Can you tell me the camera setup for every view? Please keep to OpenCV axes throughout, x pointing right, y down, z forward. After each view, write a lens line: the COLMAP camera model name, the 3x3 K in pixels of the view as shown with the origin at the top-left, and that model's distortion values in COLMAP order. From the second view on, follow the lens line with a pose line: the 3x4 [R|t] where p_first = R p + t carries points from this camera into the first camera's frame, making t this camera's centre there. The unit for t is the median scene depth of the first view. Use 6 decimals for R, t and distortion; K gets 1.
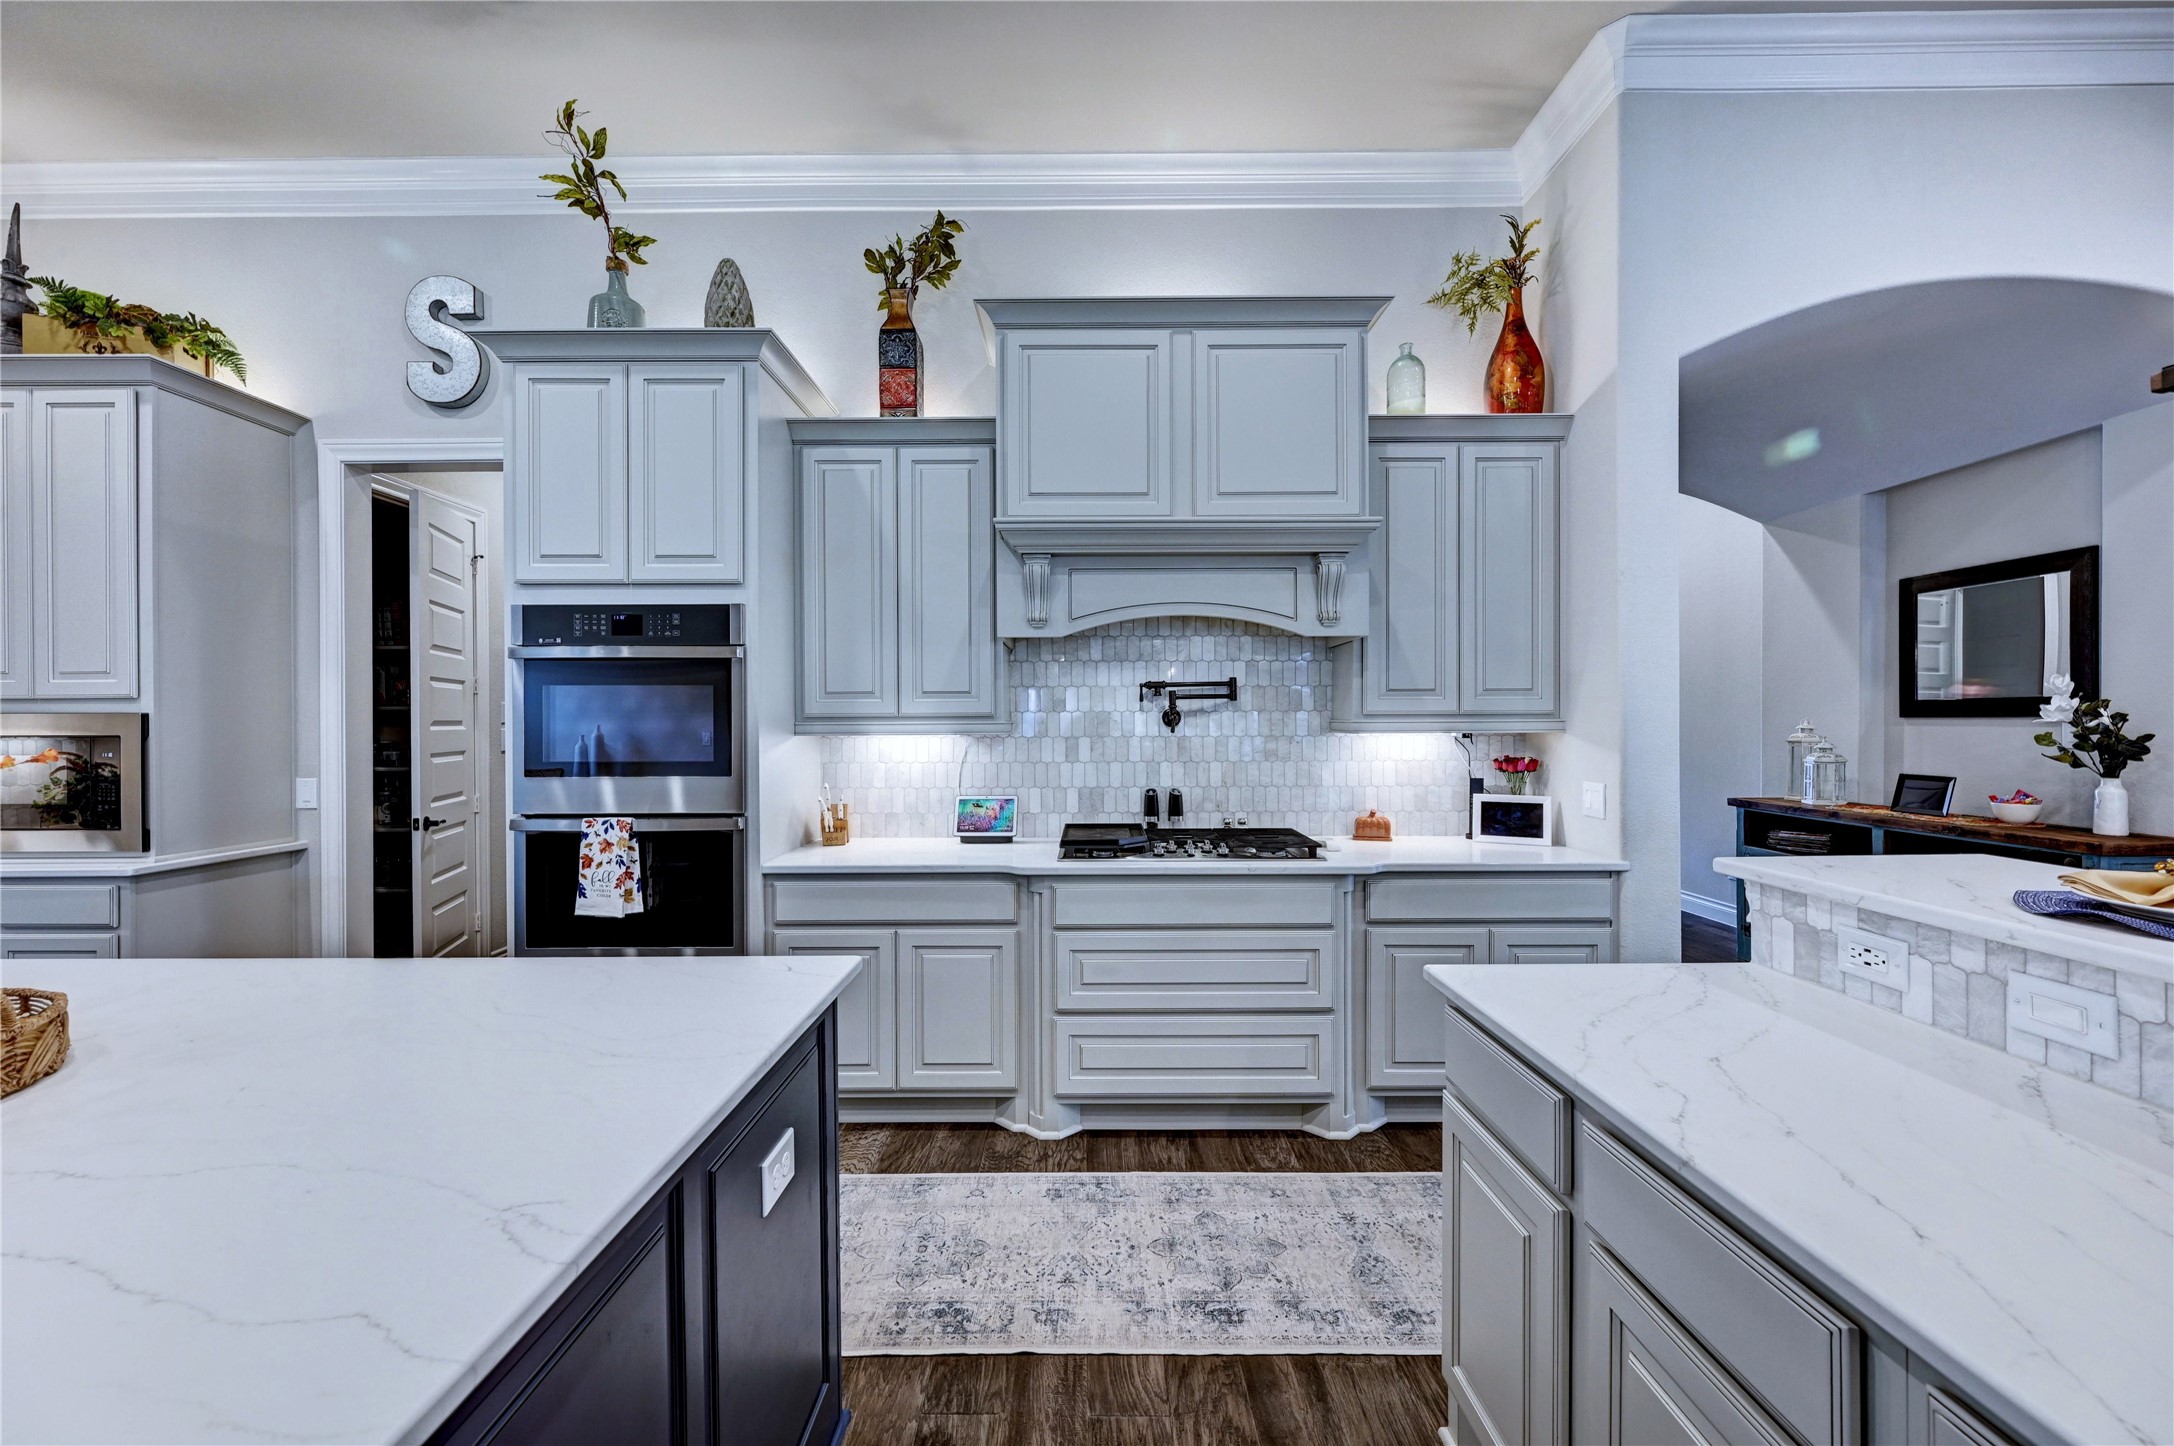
lens RADIAL K [[850.9, 0, 1093.2], [0, 850.9, 726.5], [0, 0, 1]] dist [-0.004186, -0.000125]
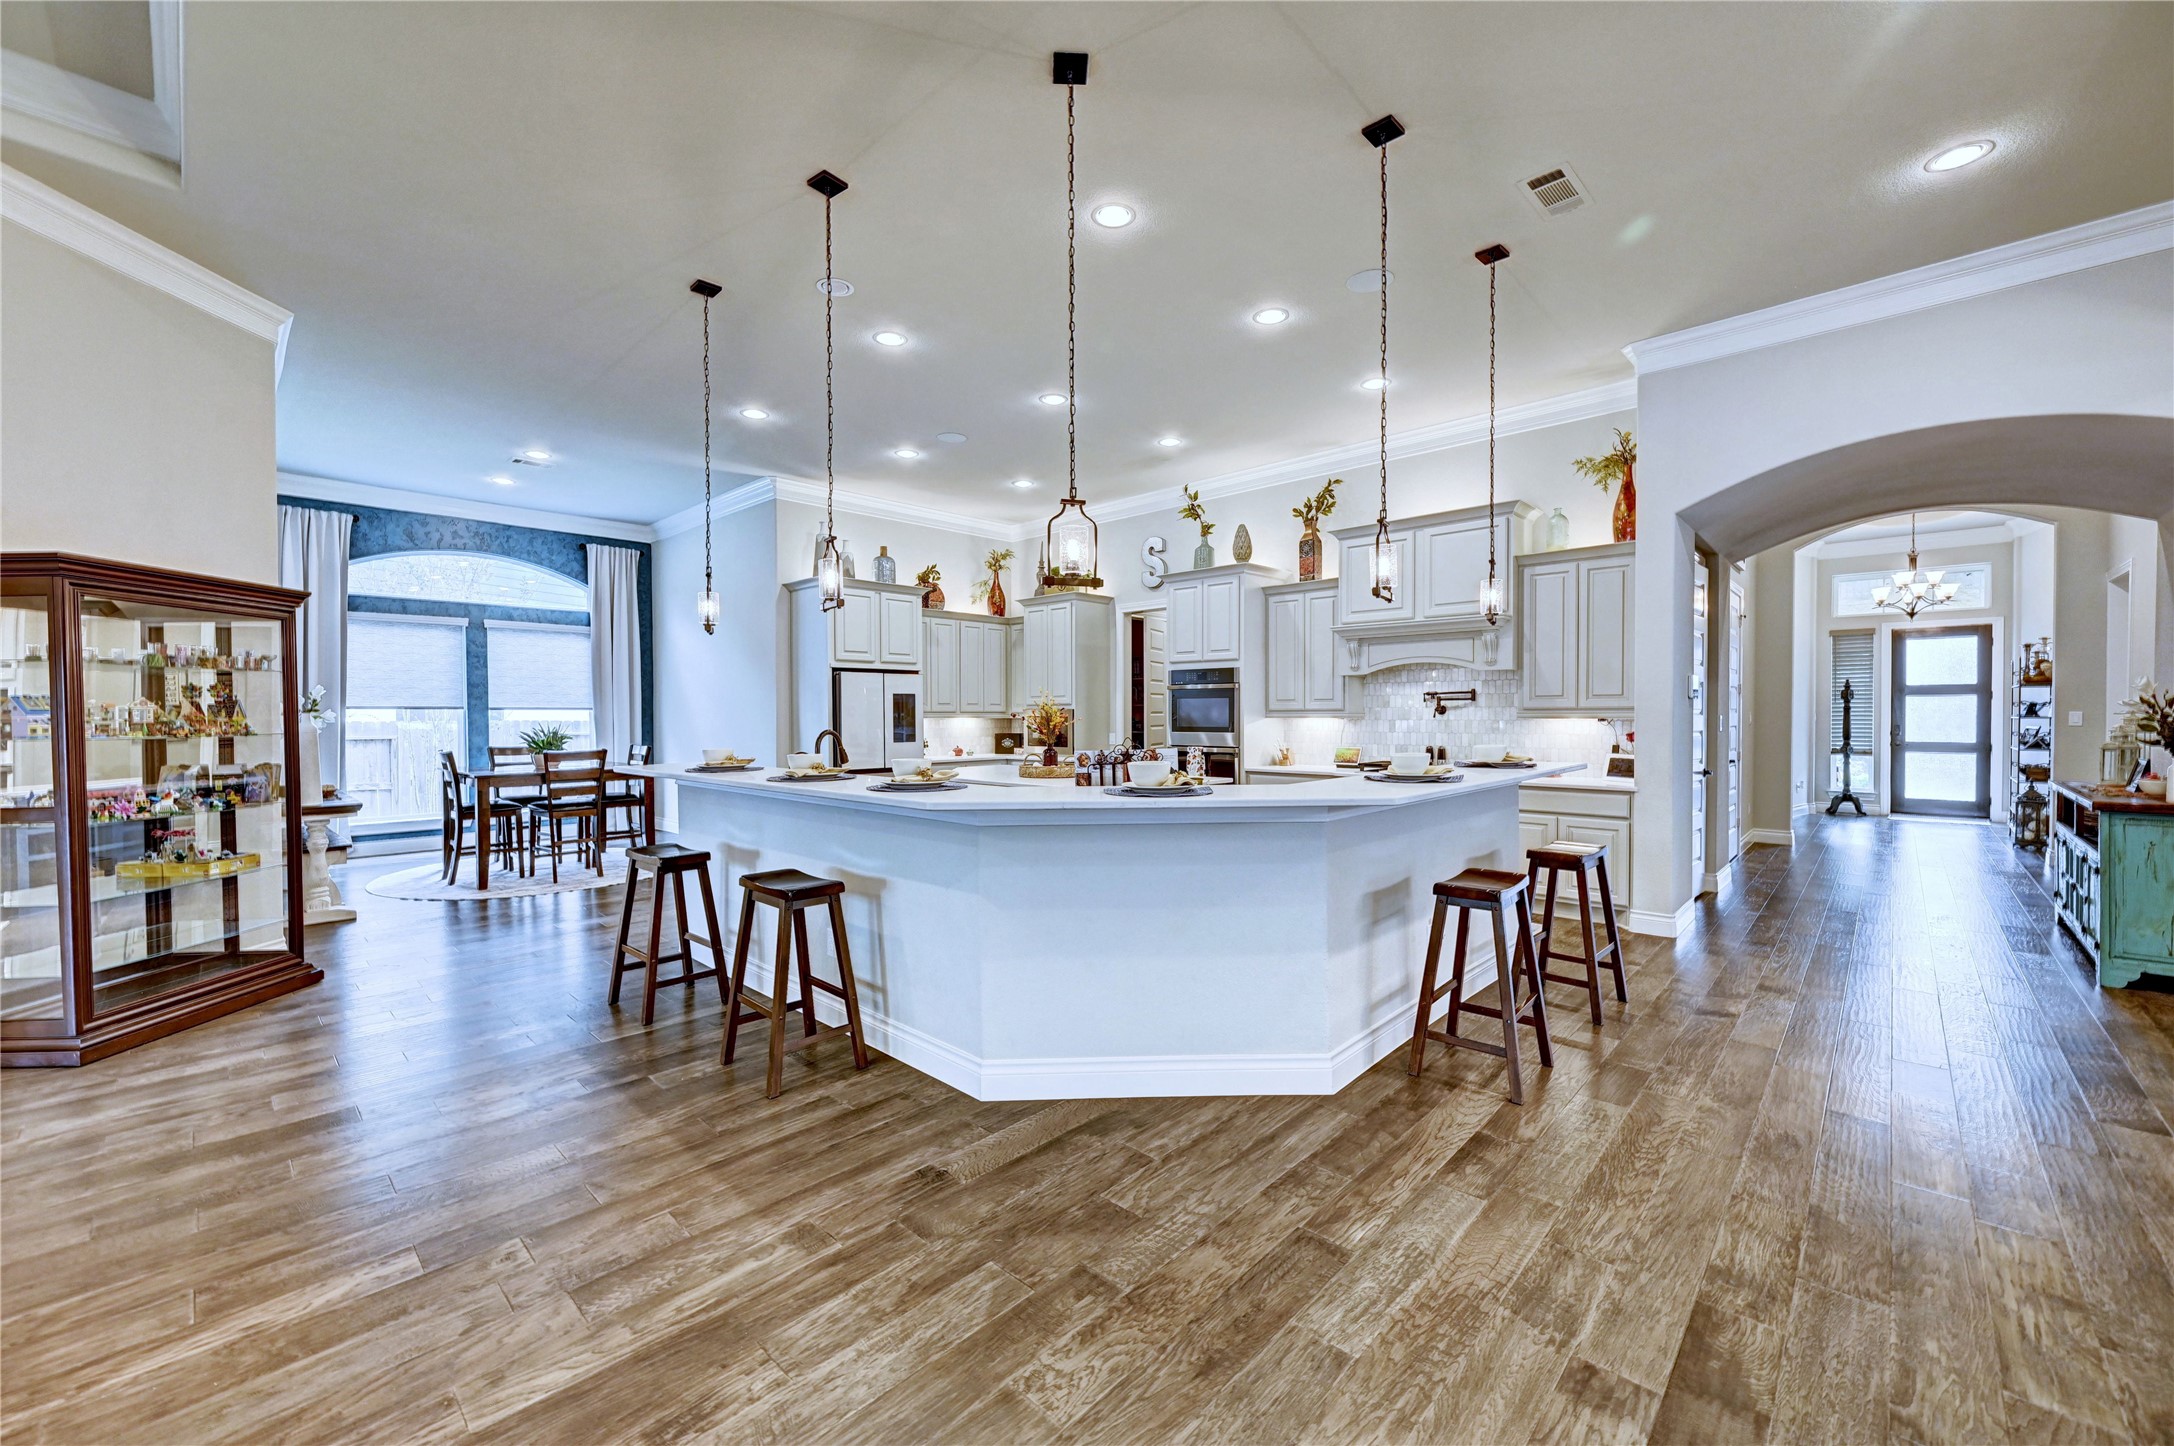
lens RADIAL K [[850.9, 0, 1088.6], [0, 850.9, 722.4], [0, 0, 1]] dist [-0.004186, -0.000125]
pose [[0.725735, 0.010751, -0.687890, 0.924840], [-0.003686, 0.999924, 0.011740, -0.002244], [0.687964, -0.005985, 0.725720, -1.069224]]
